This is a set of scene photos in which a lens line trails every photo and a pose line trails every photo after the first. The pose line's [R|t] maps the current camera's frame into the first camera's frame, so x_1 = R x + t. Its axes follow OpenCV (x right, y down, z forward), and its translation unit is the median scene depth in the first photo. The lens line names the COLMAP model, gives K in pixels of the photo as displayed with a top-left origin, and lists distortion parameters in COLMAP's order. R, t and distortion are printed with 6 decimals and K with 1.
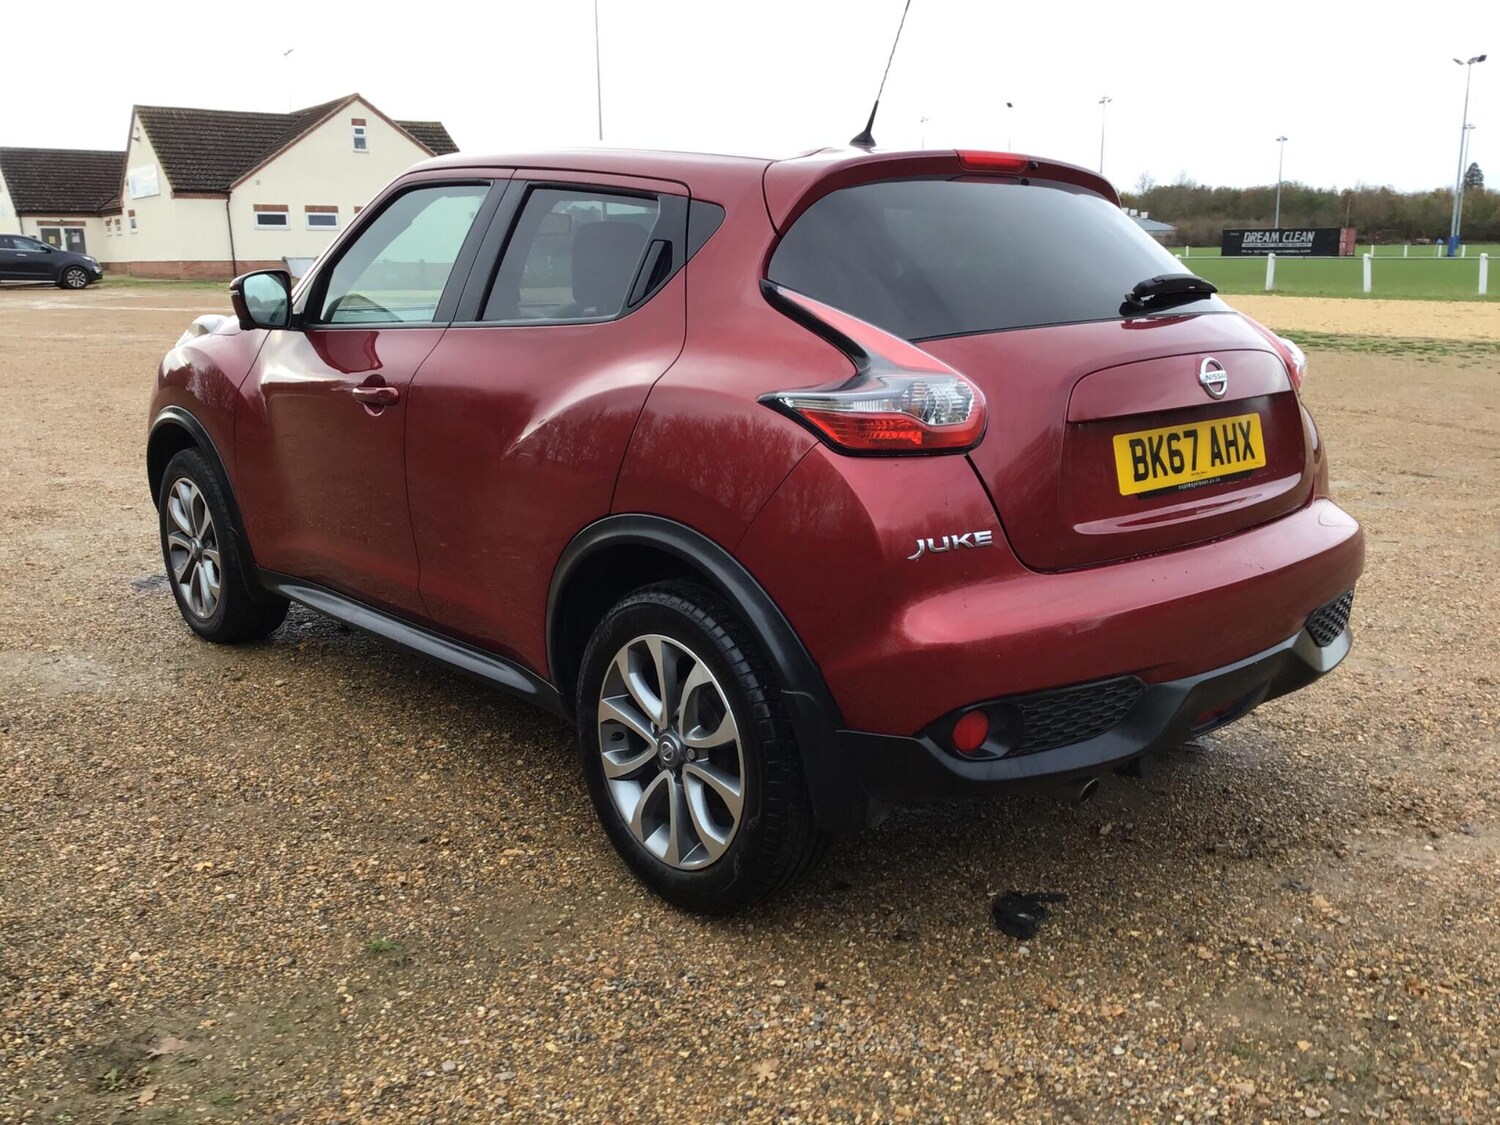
lens RADIAL K [[1316.2, 0, 753.4], [0, 1316.2, 552.1], [0, 0, 1]] dist [0.095728, -0.137810]
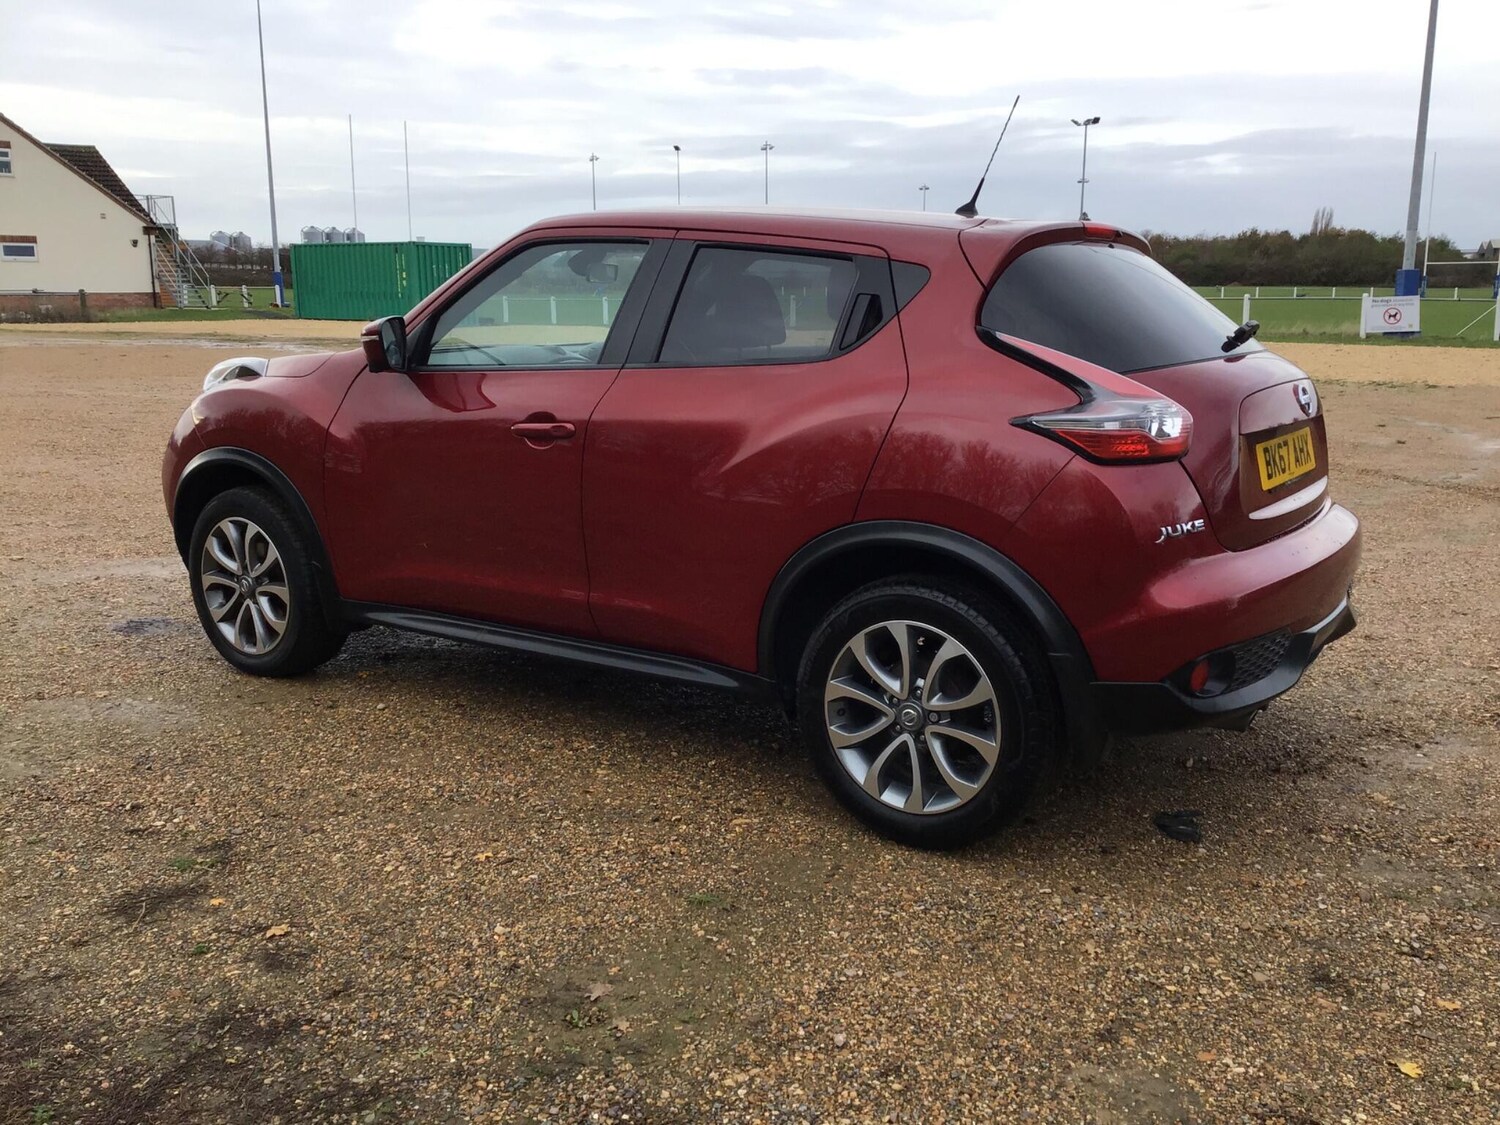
lens RADIAL K [[1316.2, 0, 747.9], [0, 1316.2, 556.4], [0, 0, 1]] dist [0.095728, -0.137810]
pose [[0.969955, -0.043987, 0.239274, -0.489420], [0.049281, 0.998654, -0.016187, 0.016639], [-0.238240, 0.027492, 0.970817, -0.136613]]
